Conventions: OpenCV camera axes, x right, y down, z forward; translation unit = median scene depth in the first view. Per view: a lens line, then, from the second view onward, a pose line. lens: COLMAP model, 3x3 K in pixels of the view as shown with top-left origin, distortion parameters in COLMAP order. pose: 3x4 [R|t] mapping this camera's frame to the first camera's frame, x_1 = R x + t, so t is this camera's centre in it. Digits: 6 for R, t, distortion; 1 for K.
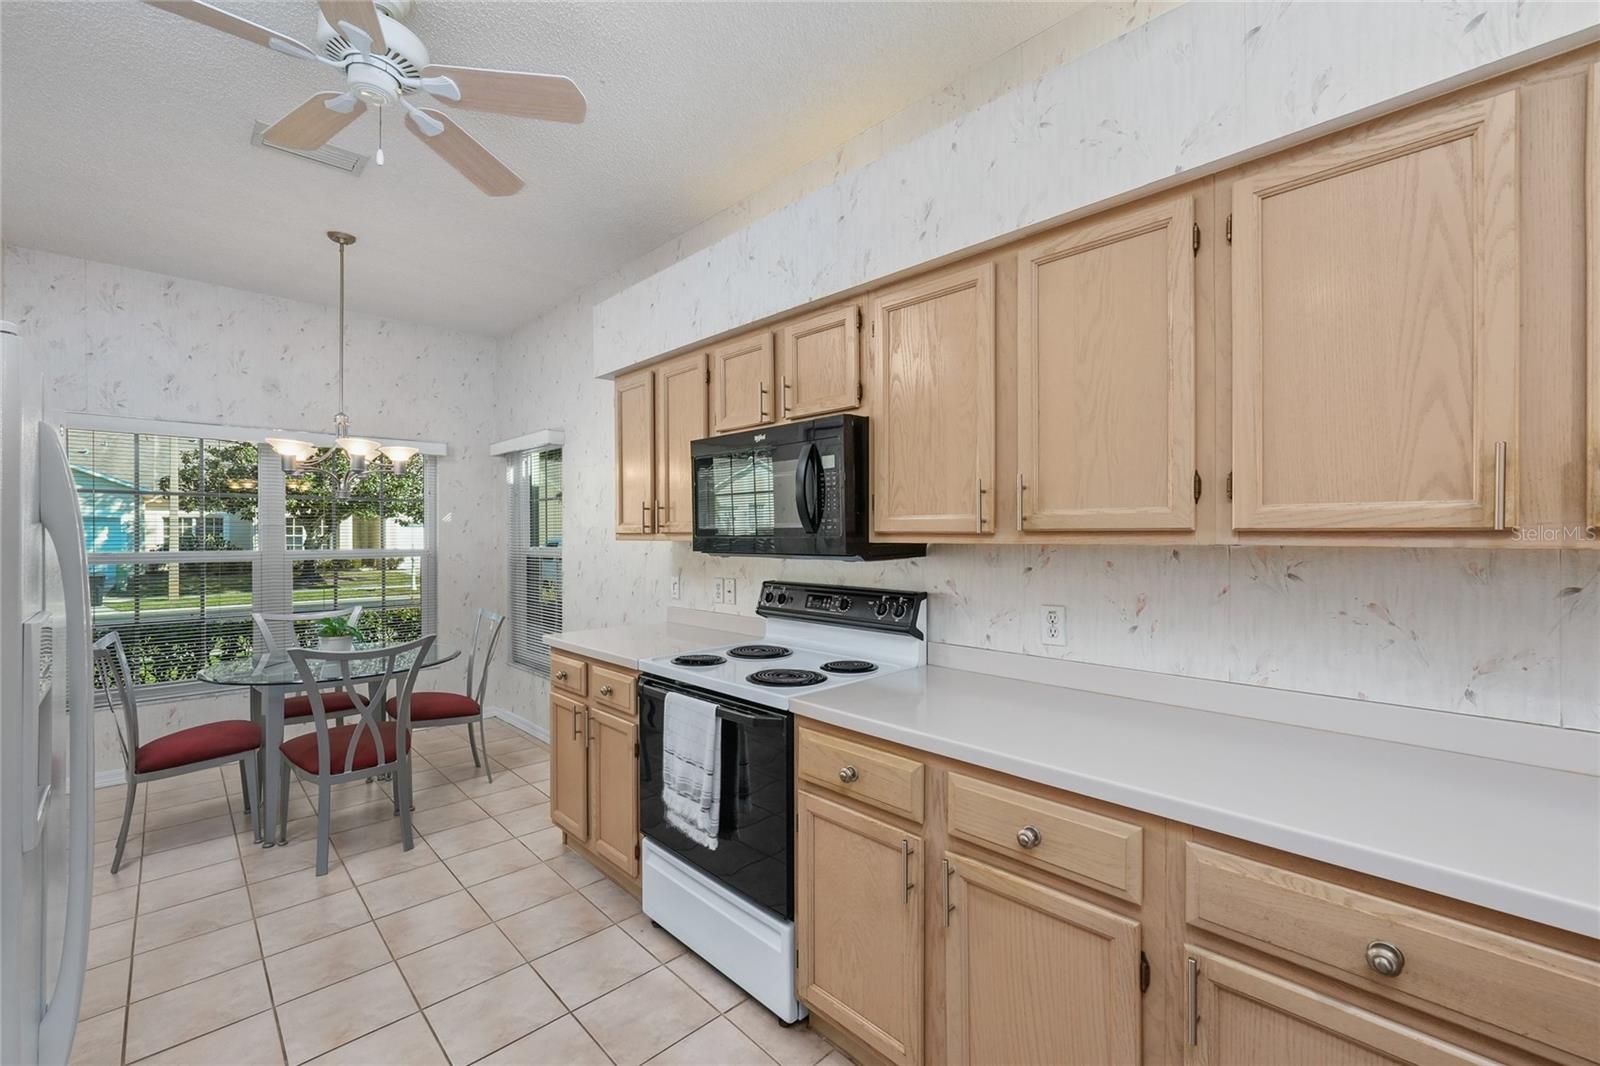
lens RADIAL K [[669.8, 0, 795.6], [0, 669.8, 531.3], [0, 0, 1]] dist [-0.017097, 0.006429]
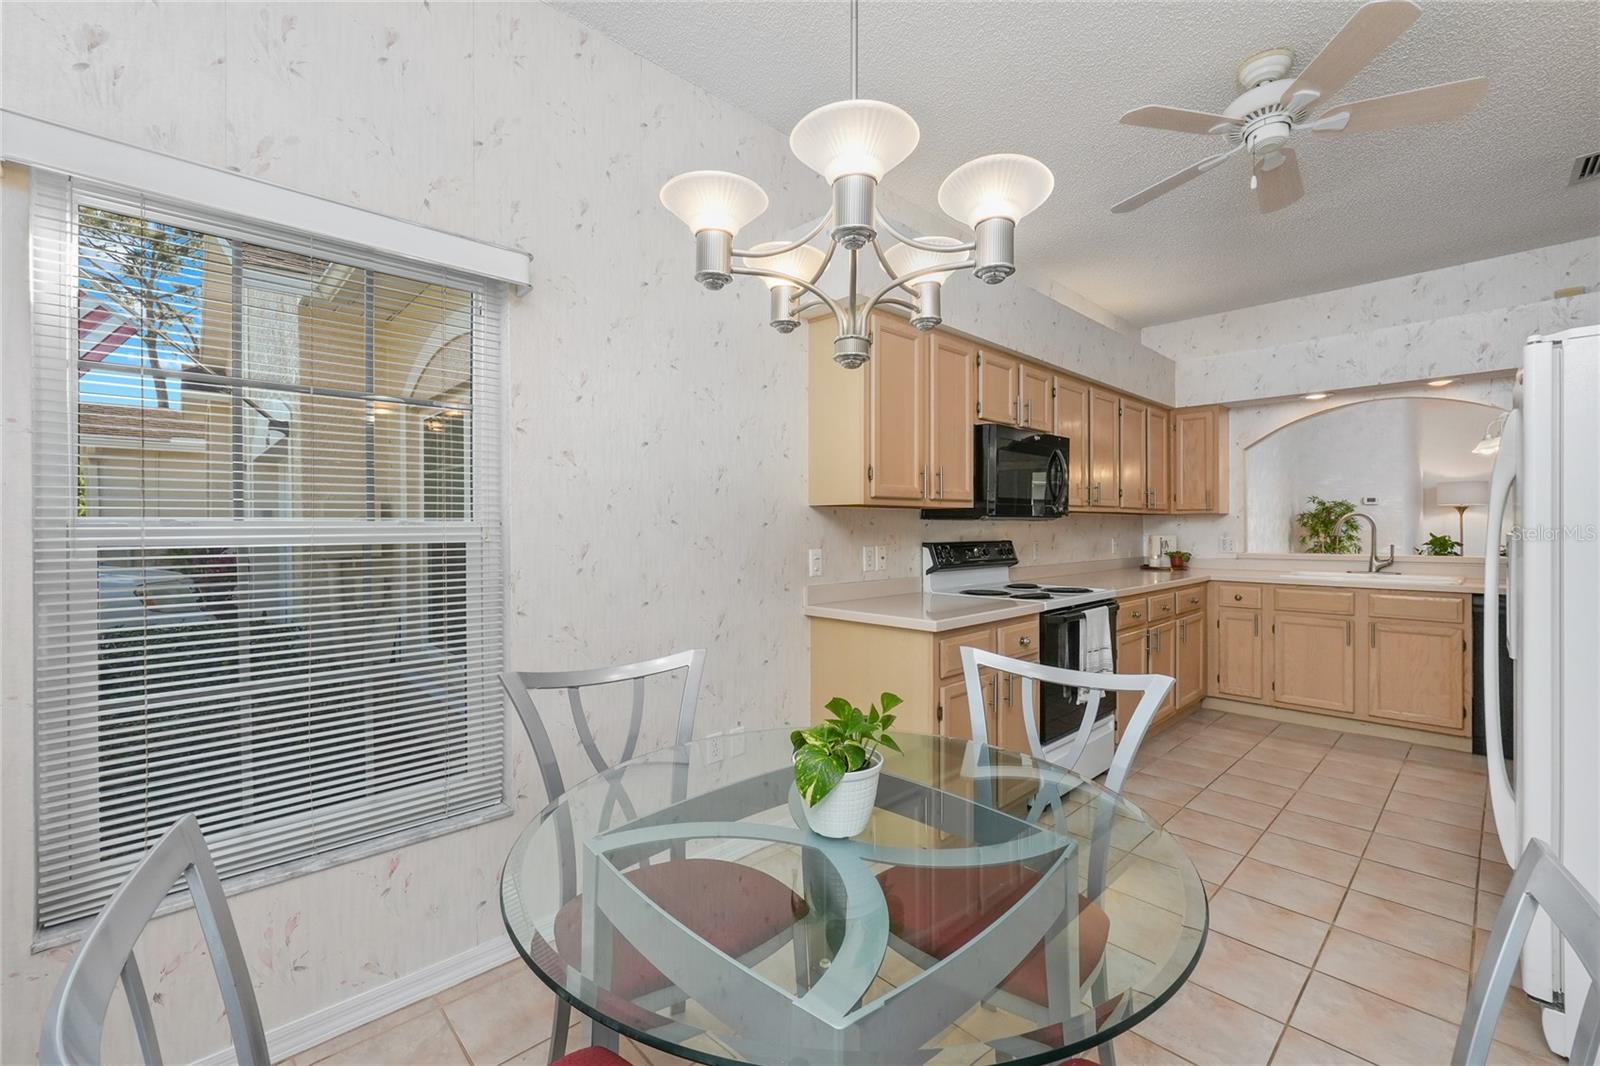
lens RADIAL K [[667.7, 0, 797.0], [0, 667.7, 529.2], [0, 0, 1]] dist [-0.017449, 0.006862]
pose [[0.009766, -0.003156, 0.999947, -1.303736], [-0.002122, 0.999993, 0.003177, 0.049203], [-0.999950, -0.002153, 0.009759, 1.291650]]
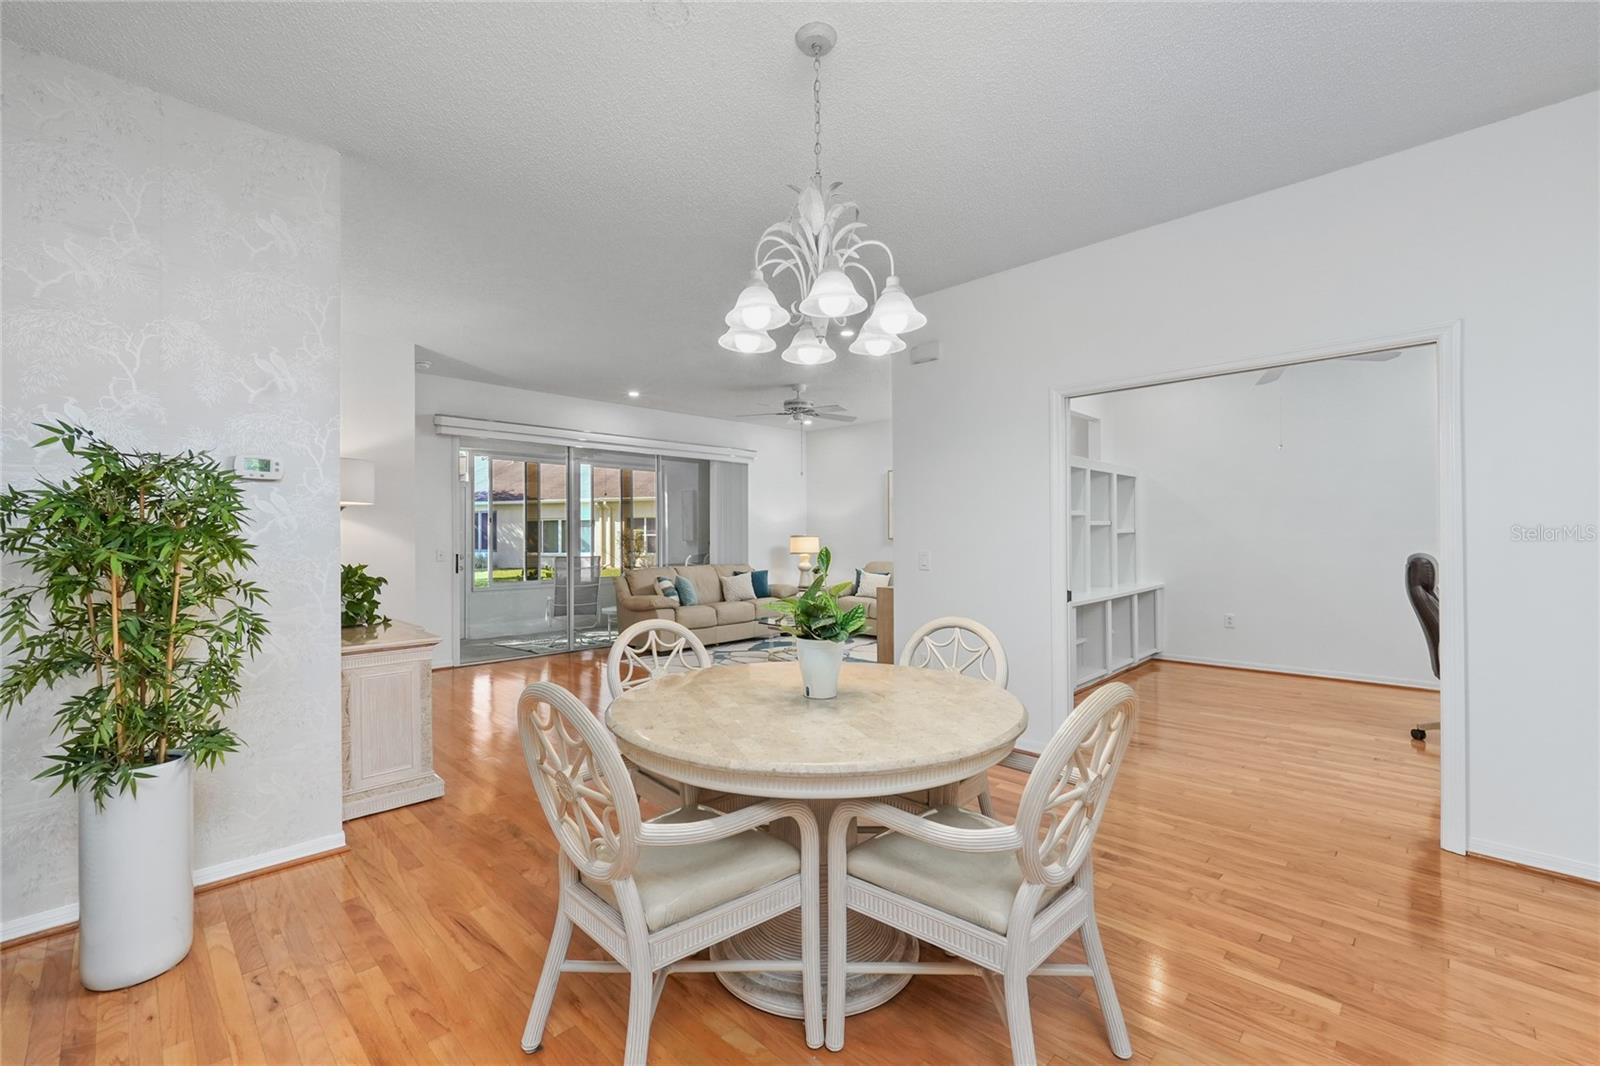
lens RADIAL K [[670.2, 0, 805.7], [0, 670.2, 537.2], [0, 0, 1]] dist [-0.020647, 0.006687]
pose [[-0.999493, 0.003630, -0.031641, 0.903954], [0.003850, 0.999969, -0.006887, 0.037444], [0.031615, -0.007006, -0.999476, -0.254753]]
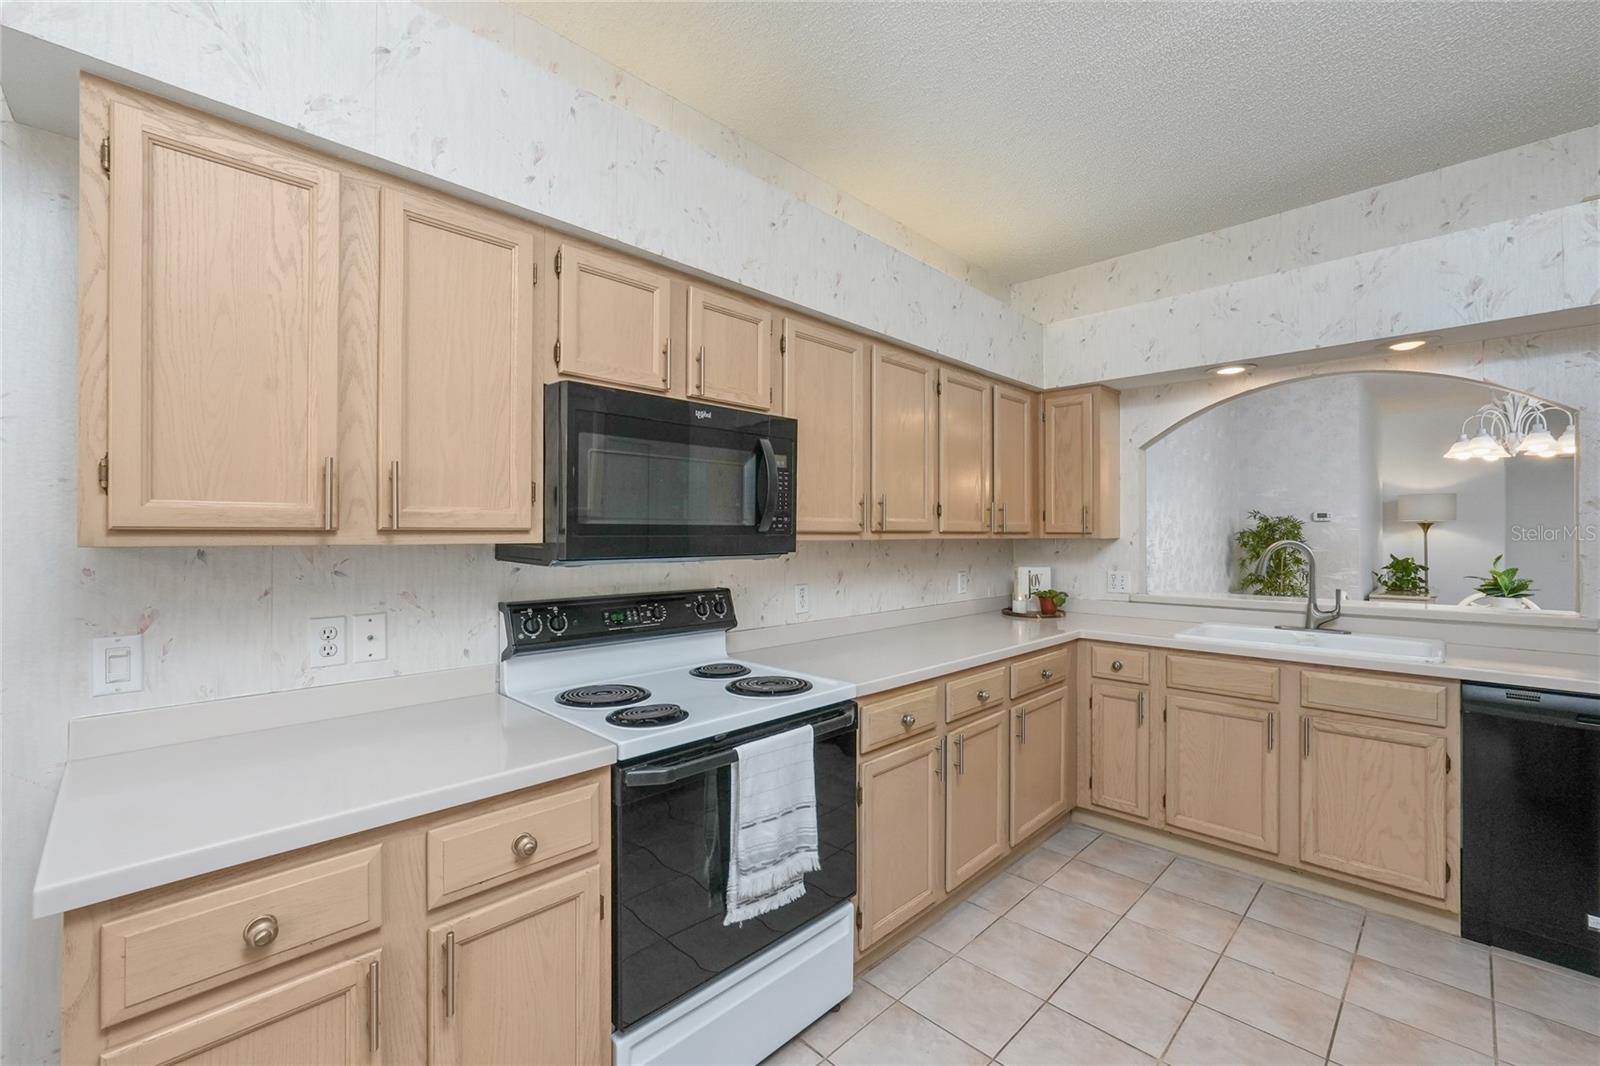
lens RADIAL K [[669.8, 0, 795.6], [0, 669.8, 531.3], [0, 0, 1]] dist [-0.017097, 0.006429]
pose [[-0.024213, 0.003905, 0.999699, -0.745406], [-0.006636, 0.999970, -0.004067, 0.004477], [-0.999685, -0.006733, -0.024186, 0.772783]]
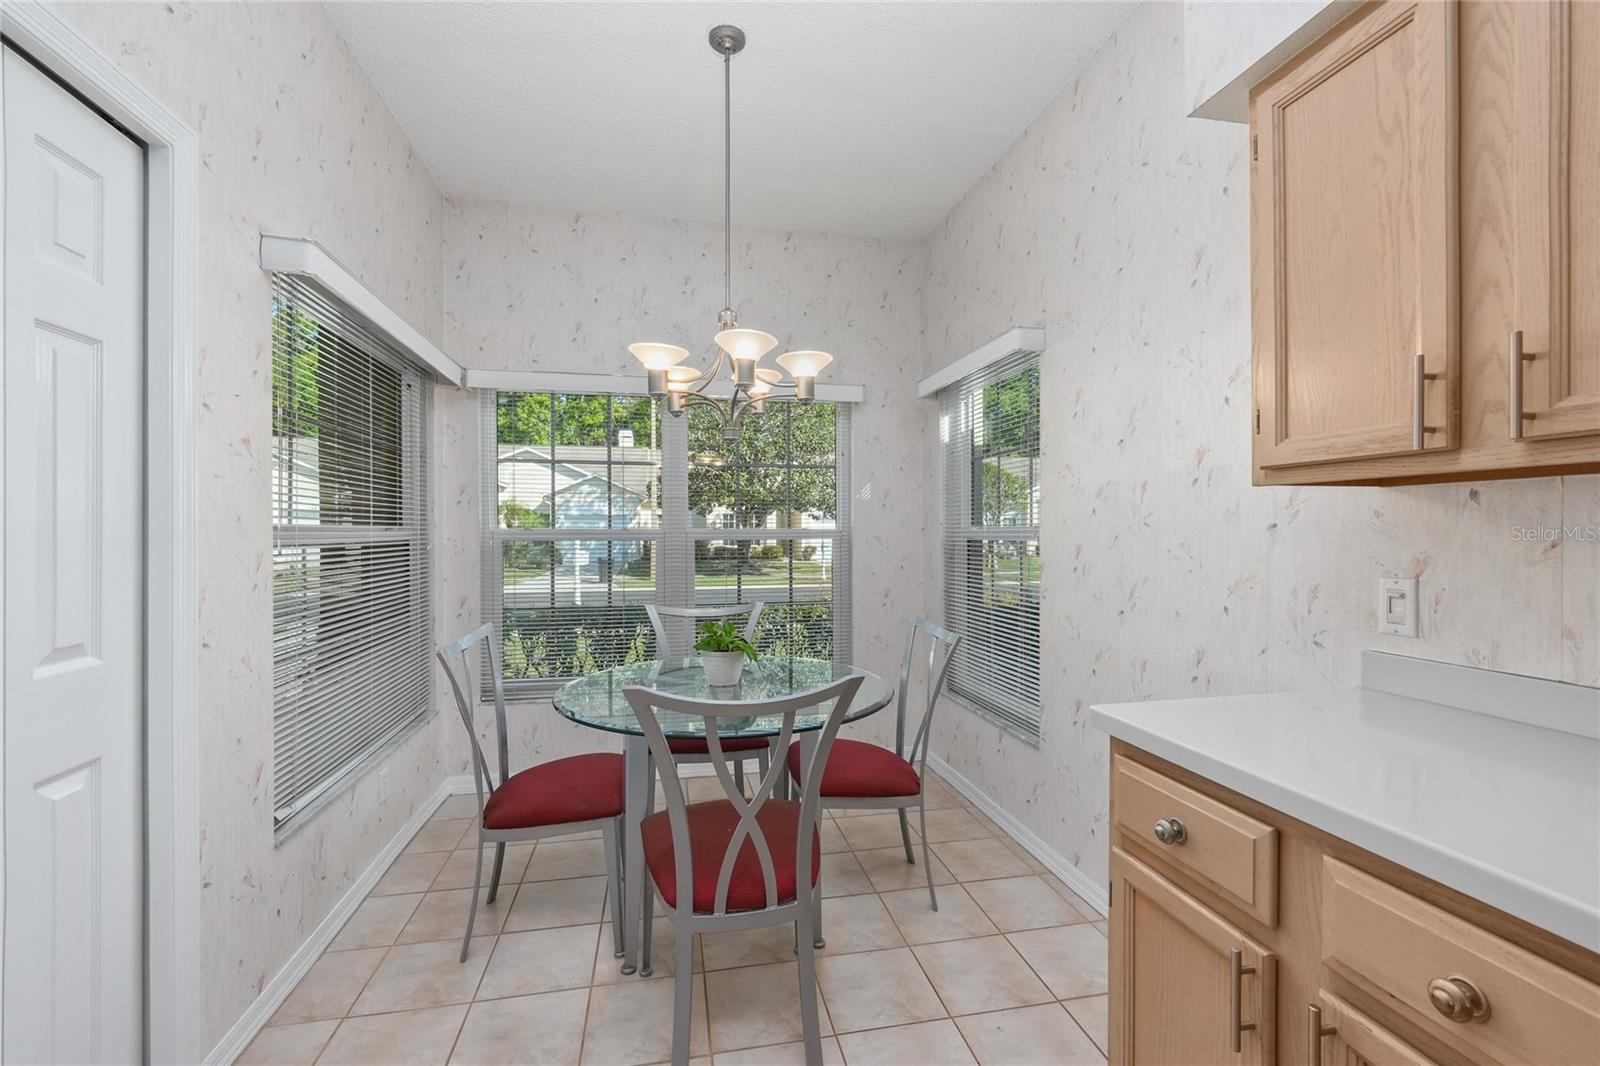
lens RADIAL K [[670.2, 0, 805.7], [0, 670.2, 537.2], [0, 0, 1]] dist [-0.020647, 0.006687]
pose [[0.854185, 0.006755, -0.519926, -0.351212], [0.000395, 0.999907, 0.013640, 0.047205], [0.519970, -0.011857, 0.854102, 0.609210]]
